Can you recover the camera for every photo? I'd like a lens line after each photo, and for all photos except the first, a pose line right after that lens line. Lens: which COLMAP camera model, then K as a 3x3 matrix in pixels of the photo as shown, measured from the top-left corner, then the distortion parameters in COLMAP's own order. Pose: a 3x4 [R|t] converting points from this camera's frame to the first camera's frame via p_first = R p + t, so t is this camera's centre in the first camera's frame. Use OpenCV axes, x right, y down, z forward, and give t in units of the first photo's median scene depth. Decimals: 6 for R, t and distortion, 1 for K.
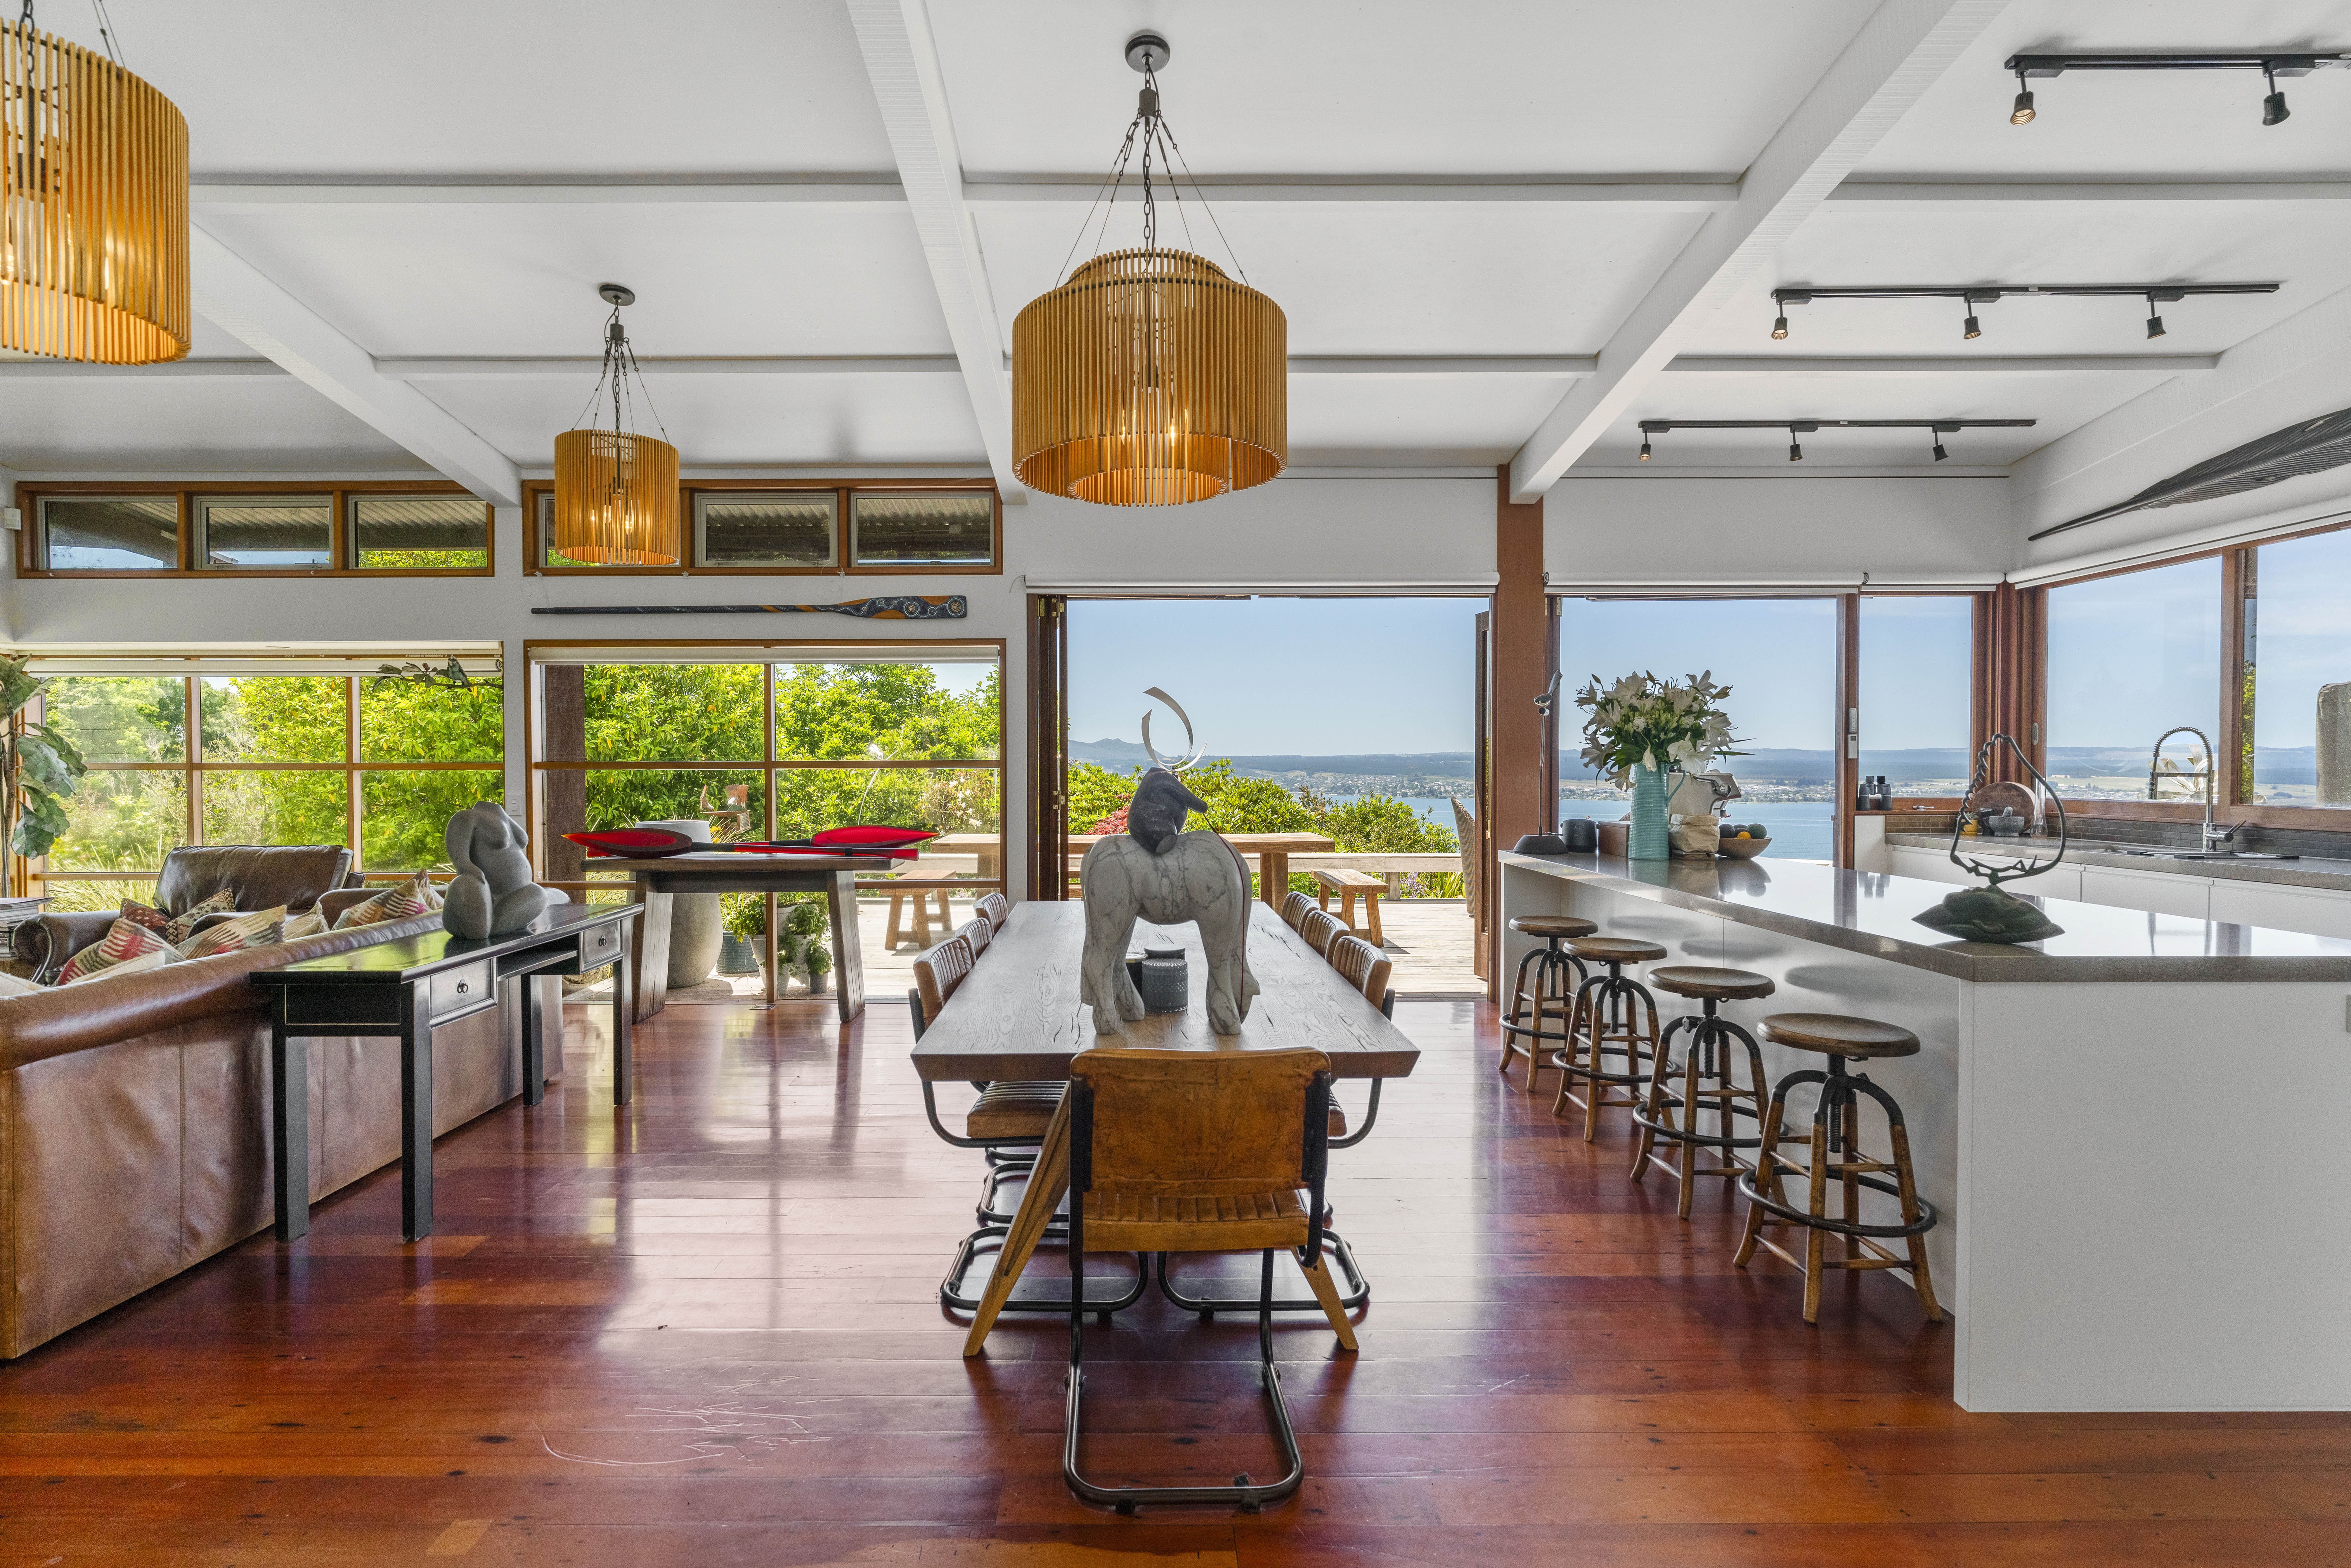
lens RADIAL K [[1167.2, 0, 1128.8], [0, 1167.2, 788.8], [0, 0, 1]] dist [0.001736, 0.000499]
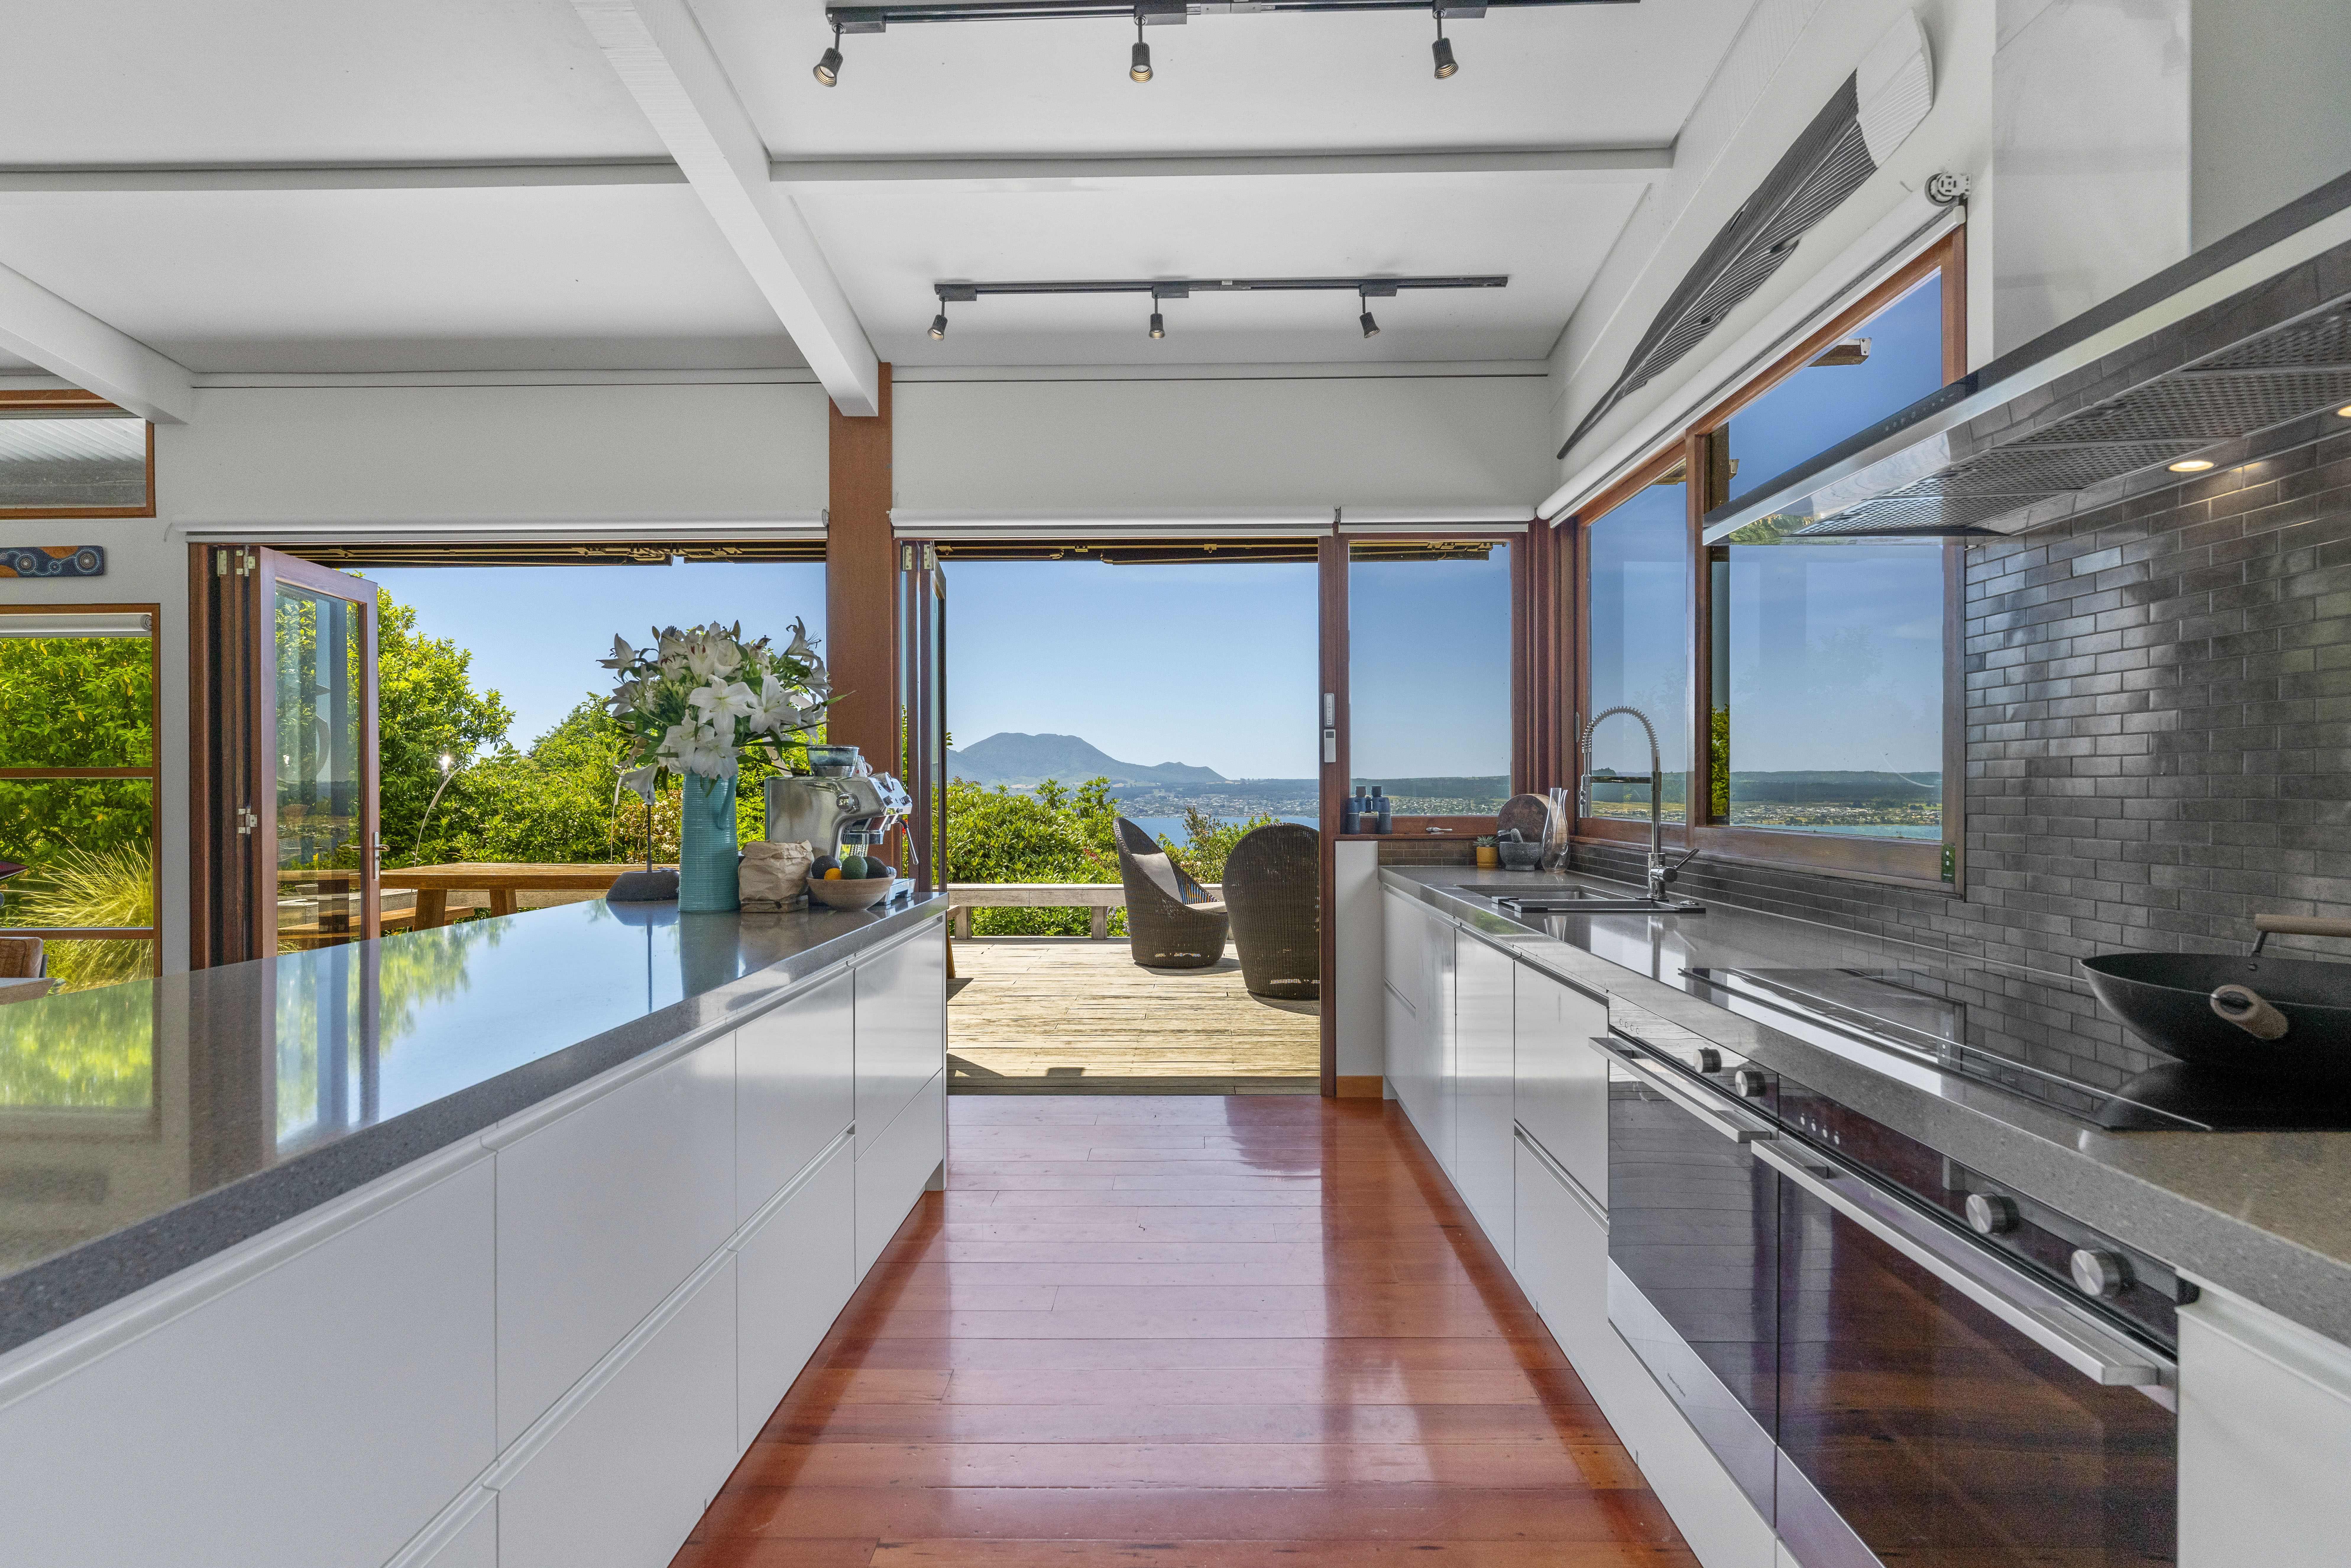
lens RADIAL K [[1138.2, 0, 1175.5], [0, 1138.2, 784.0], [0, 0, 1]] dist [-0.000400, 0.000063]
pose [[0.999232, -0.001329, -0.039167, 0.553606], [0.000381, 0.999707, -0.024202, 0.004488], [0.039187, 0.024168, 0.998940, 0.291773]]
